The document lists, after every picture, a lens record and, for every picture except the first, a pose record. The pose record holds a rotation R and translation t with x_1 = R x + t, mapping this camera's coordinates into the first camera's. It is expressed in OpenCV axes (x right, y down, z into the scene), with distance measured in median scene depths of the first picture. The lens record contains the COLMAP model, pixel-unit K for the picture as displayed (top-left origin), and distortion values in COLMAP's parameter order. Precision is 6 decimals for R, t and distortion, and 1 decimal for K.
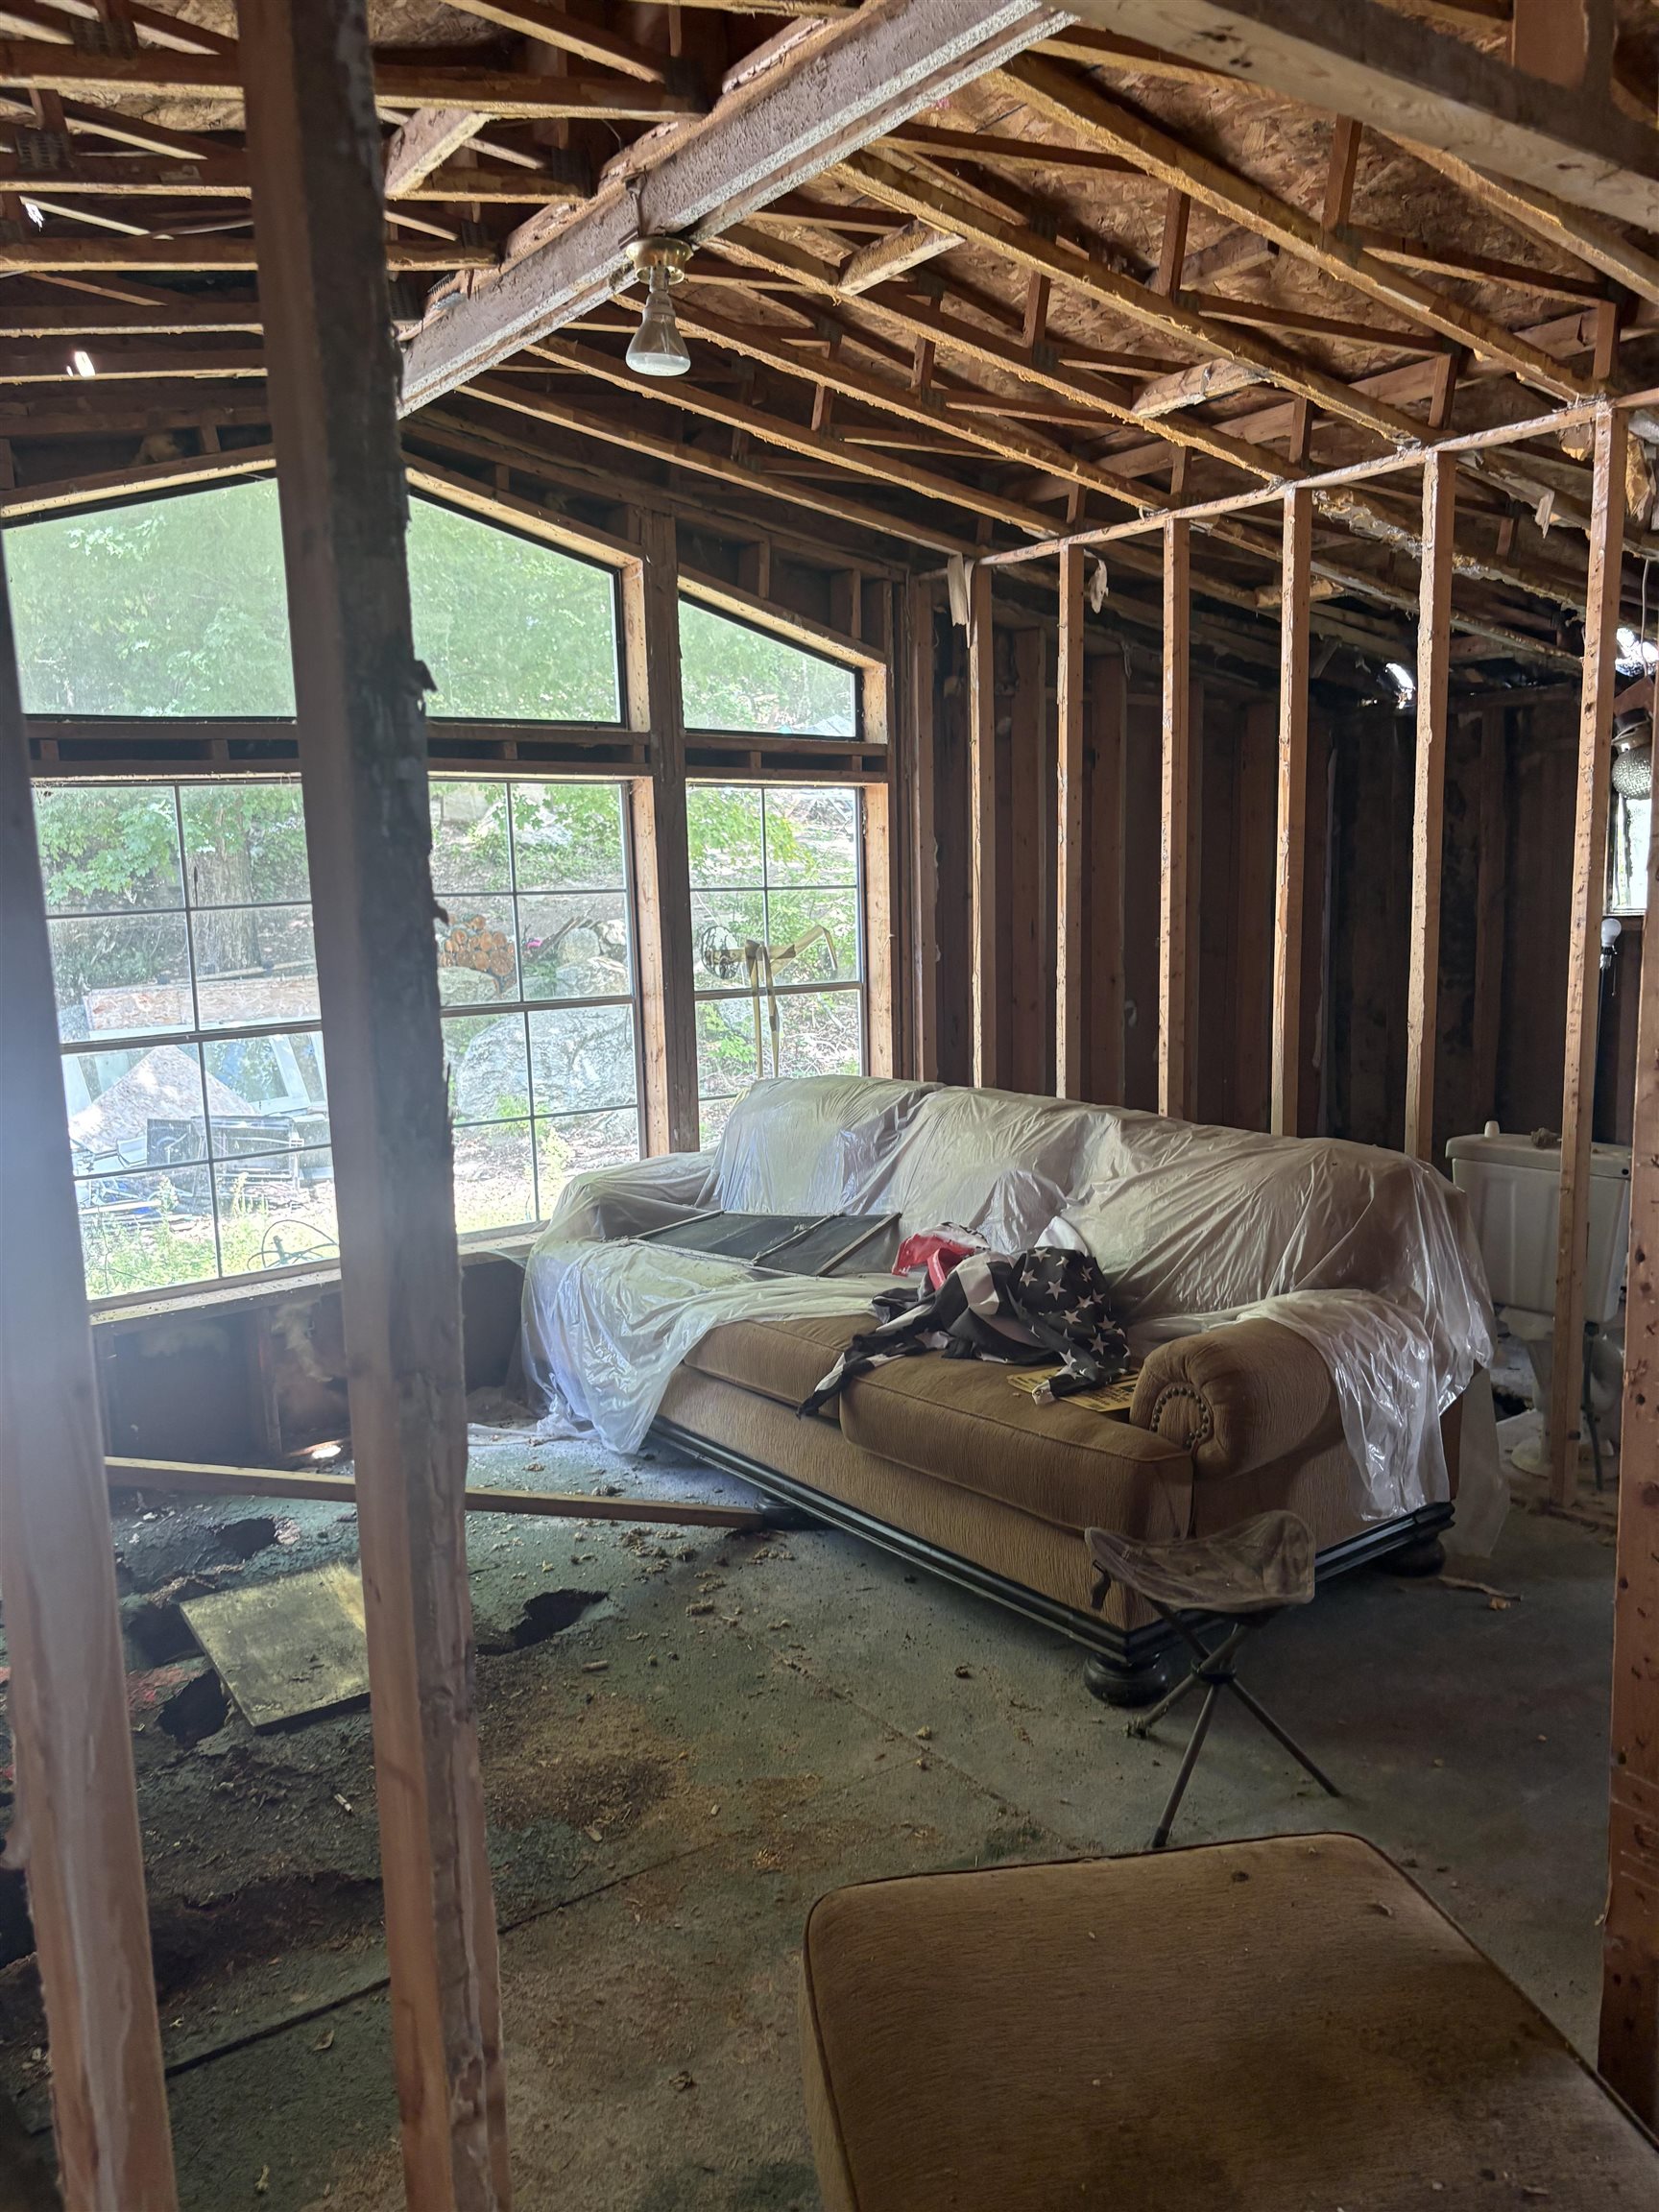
lens RADIAL K [[1665.0, 0, 832.2], [0, 1665.0, 1117.2], [0, 0, 1]] dist [0.035214, -0.035472]
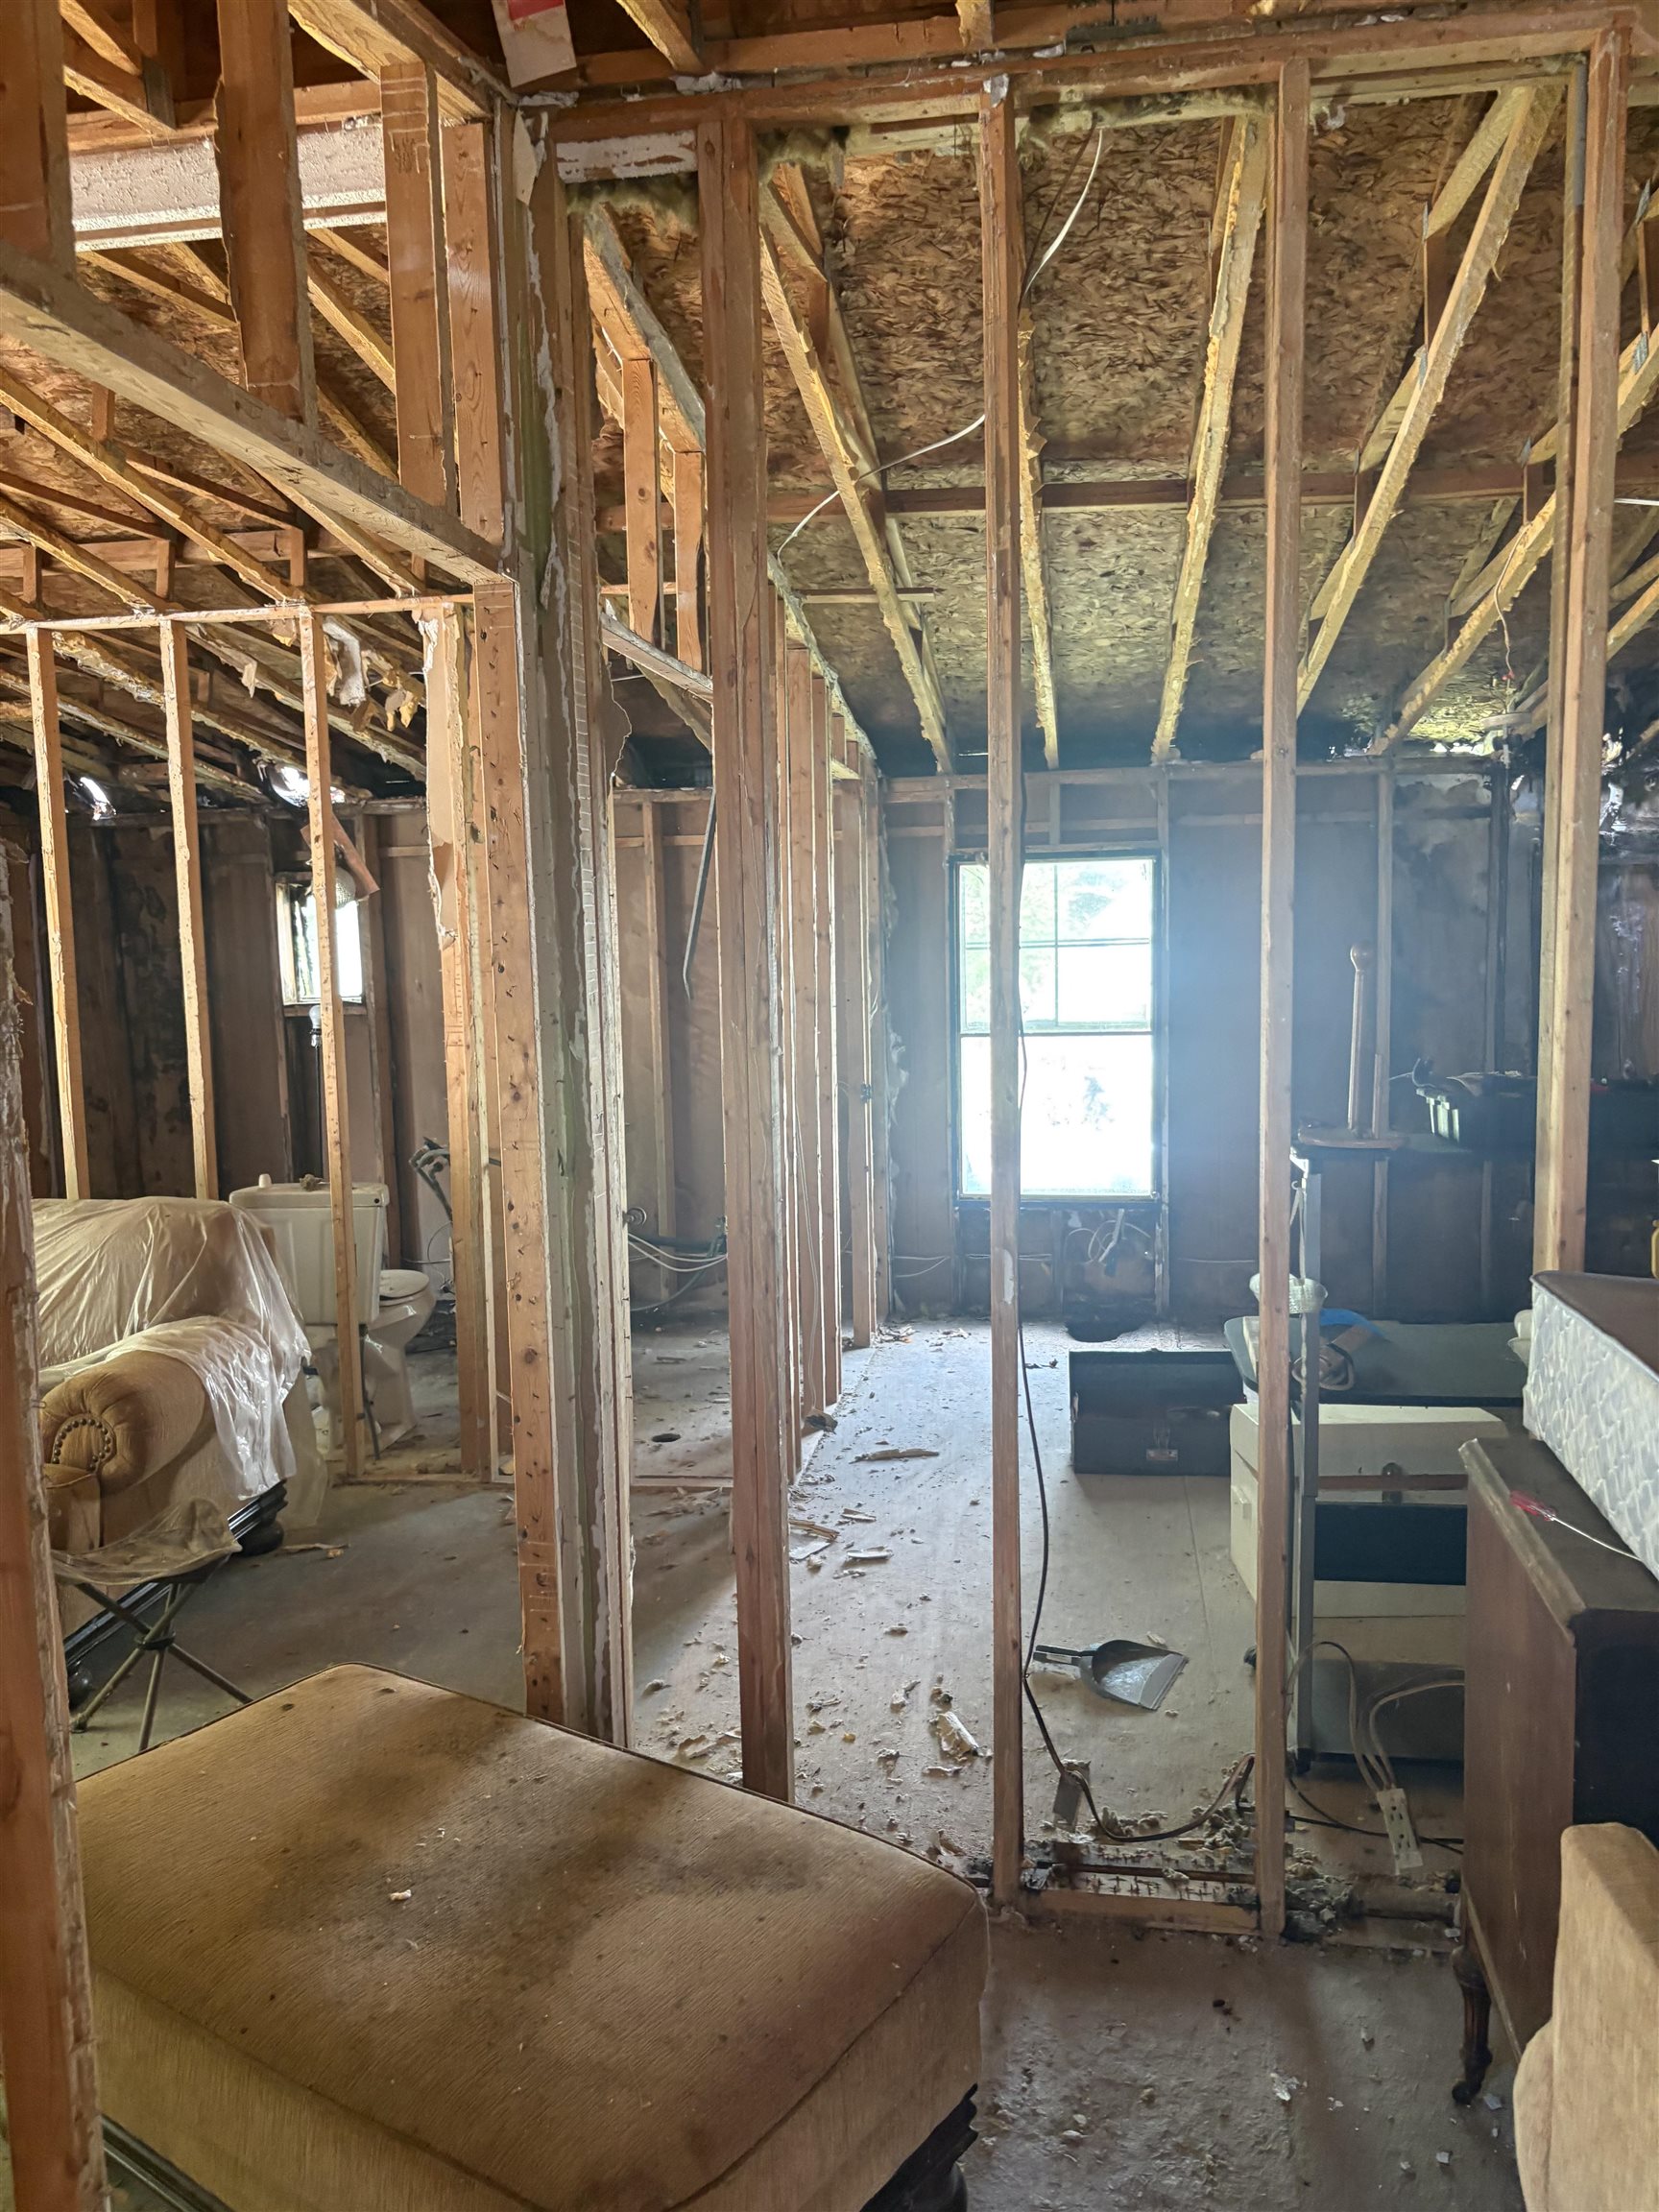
lens RADIAL K [[1665.0, 0, 833.4], [0, 1665.0, 1104.2], [0, 0, 1]] dist [0.035214, -0.035472]
pose [[0.701745, -0.064890, 0.709467, -0.191838], [0.110382, 0.993721, -0.018292, 0.022639], [-0.703825, 0.091149, 0.704501, -0.155935]]
